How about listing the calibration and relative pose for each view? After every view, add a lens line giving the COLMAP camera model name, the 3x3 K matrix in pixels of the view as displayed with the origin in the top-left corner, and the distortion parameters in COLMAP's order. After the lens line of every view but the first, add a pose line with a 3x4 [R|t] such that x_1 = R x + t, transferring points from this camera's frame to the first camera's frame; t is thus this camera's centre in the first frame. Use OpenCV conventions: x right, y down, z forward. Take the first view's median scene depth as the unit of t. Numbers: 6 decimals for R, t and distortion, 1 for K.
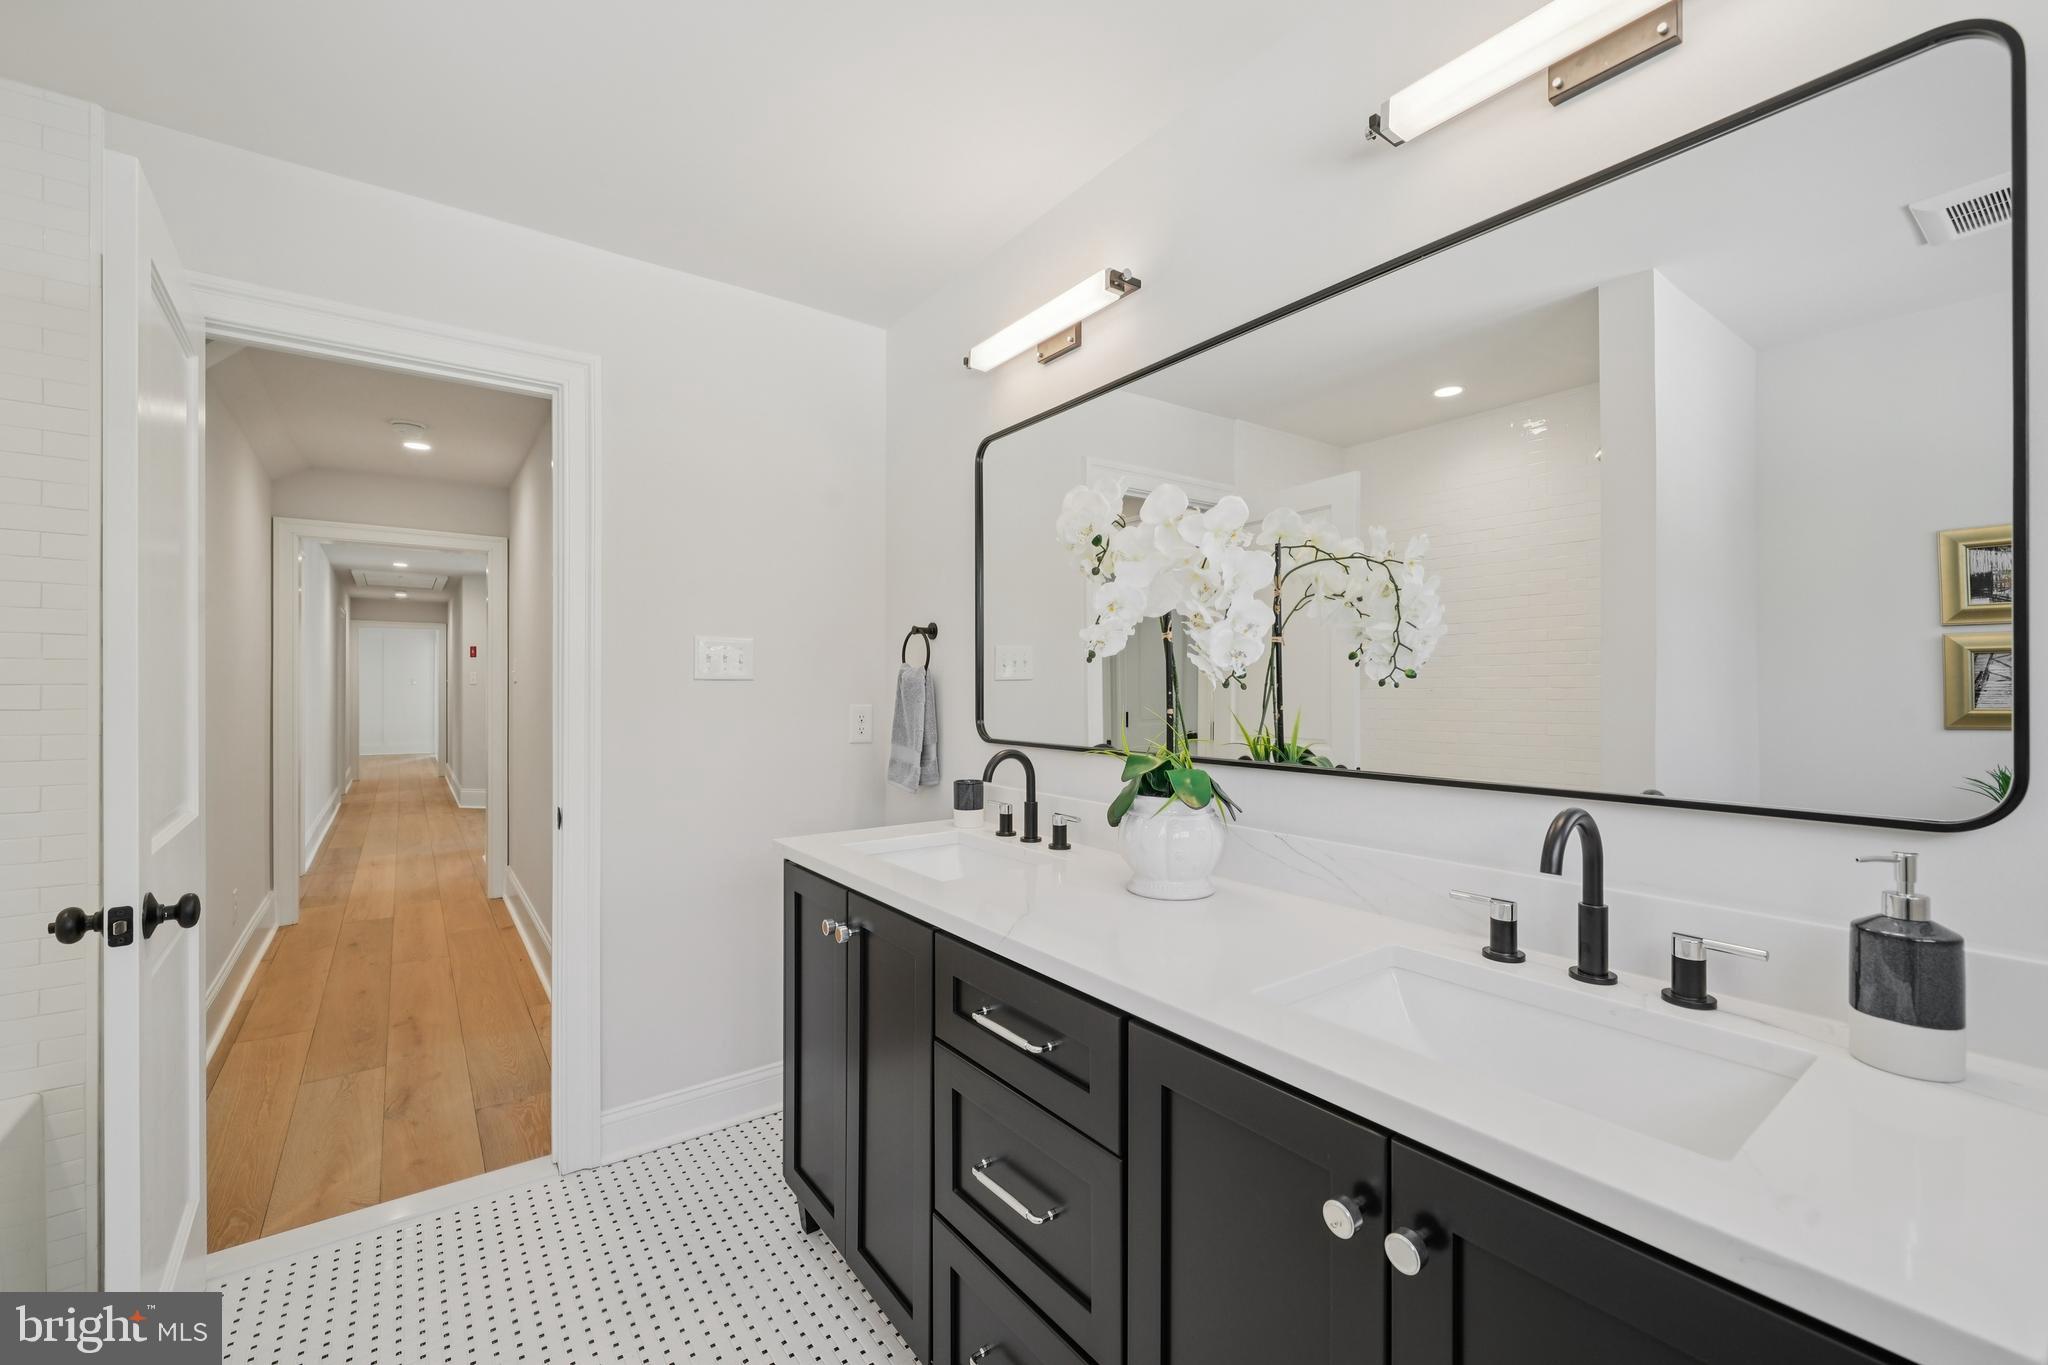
lens RADIAL K [[841.3, 0, 1022.9], [0, 841.3, 687.3], [0, 0, 1]] dist [-0.001897, 0.000182]
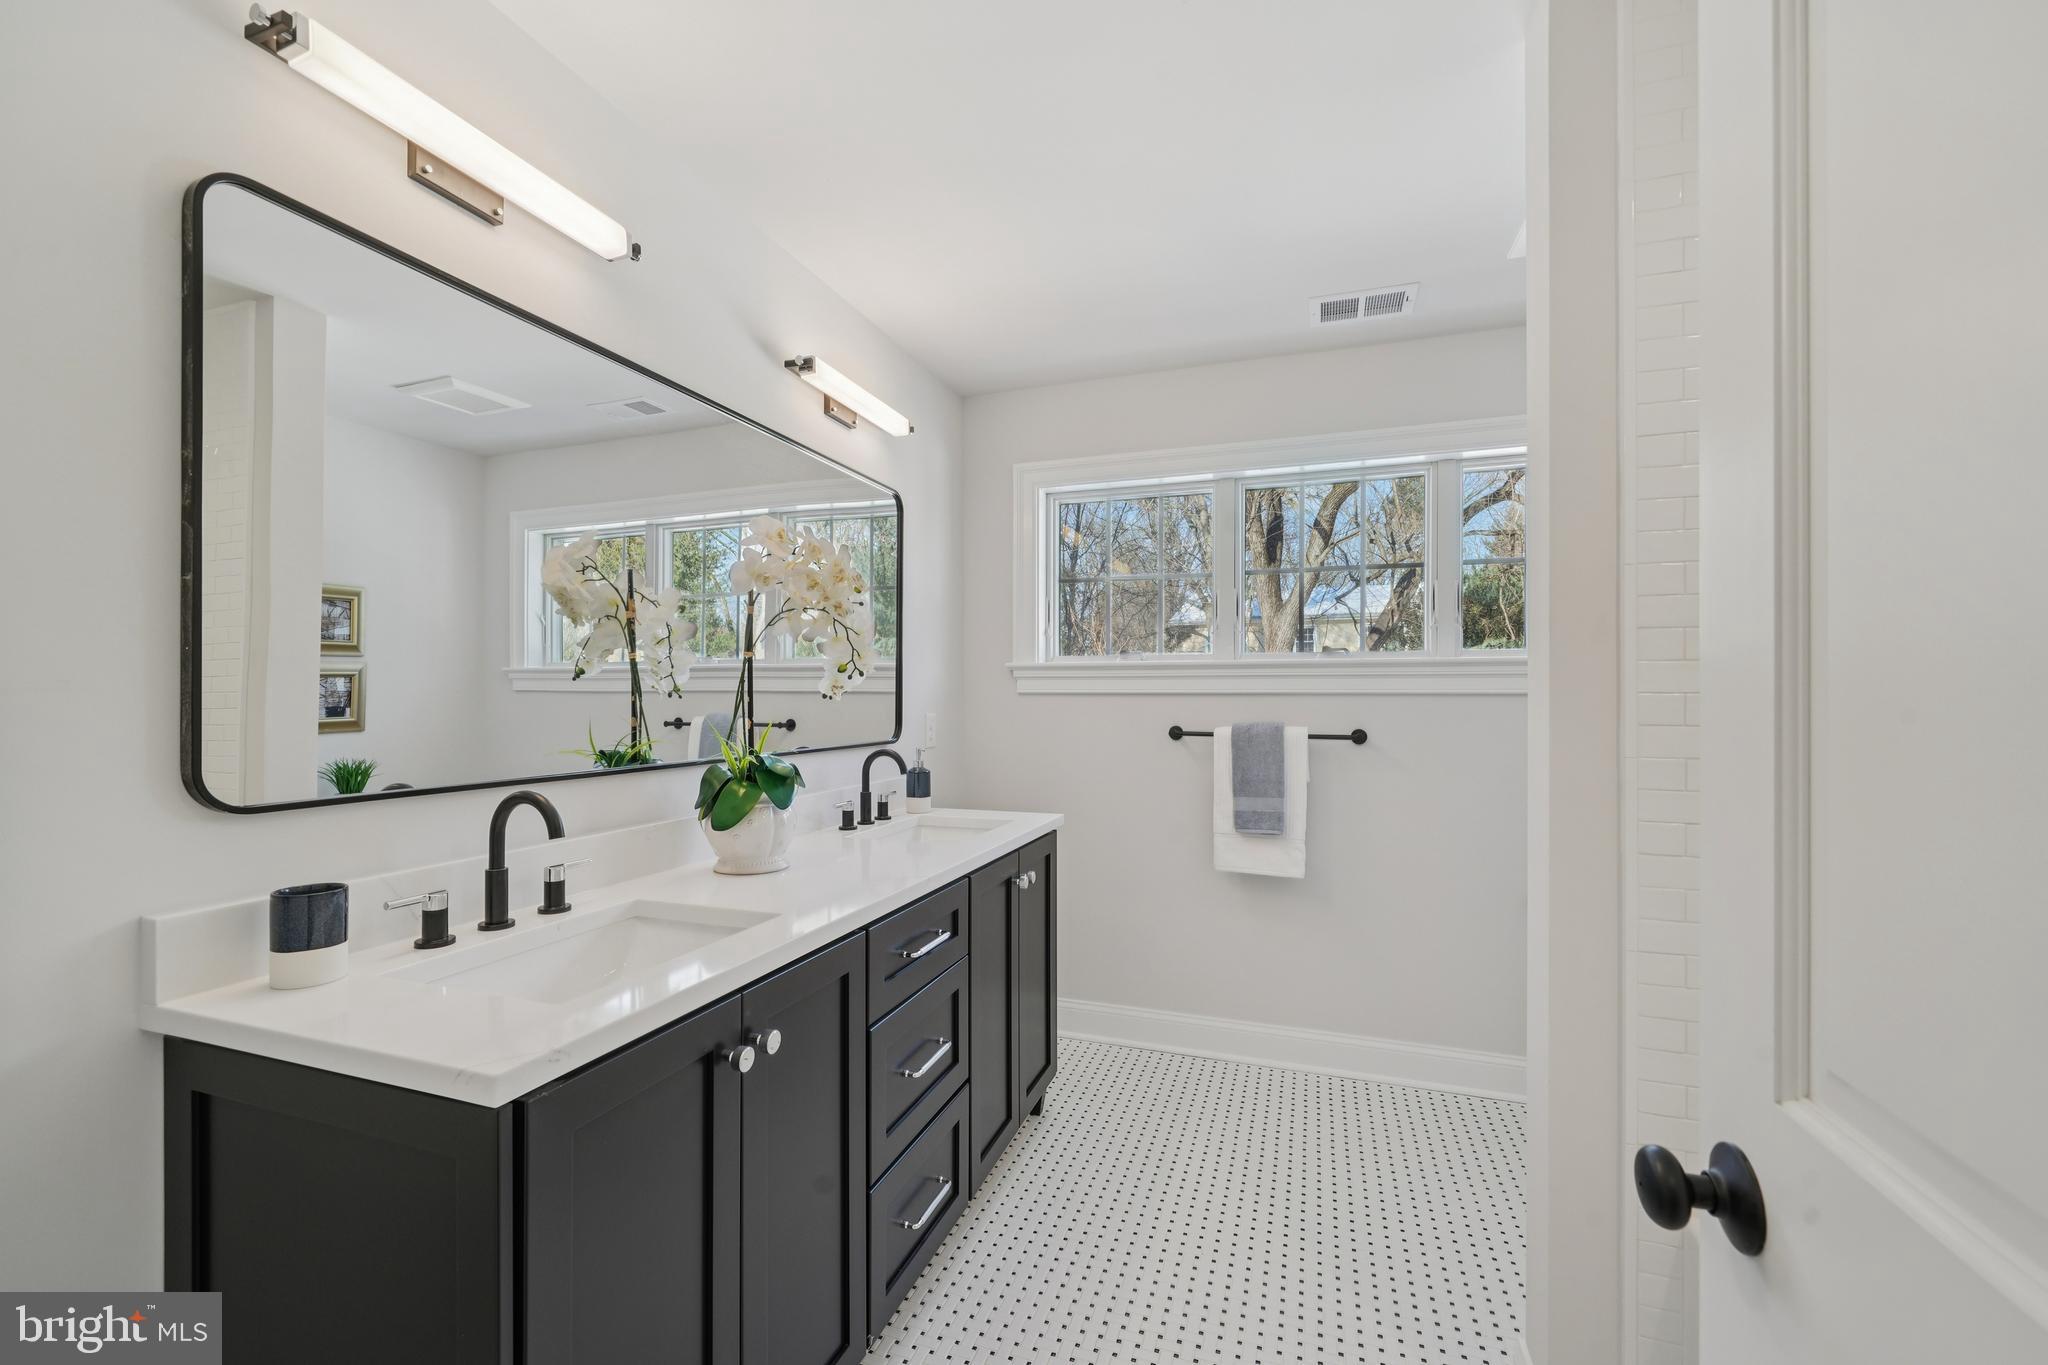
lens RADIAL K [[841.3, 0, 1023.5], [0, 841.3, 688.0], [0, 0, 1]] dist [-0.001897, 0.000182]
pose [[-0.554183, 0.006664, 0.832368, -0.809210], [-0.001354, 0.999959, -0.008908, -0.003079], [-0.832394, -0.006063, -0.554152, 1.057130]]
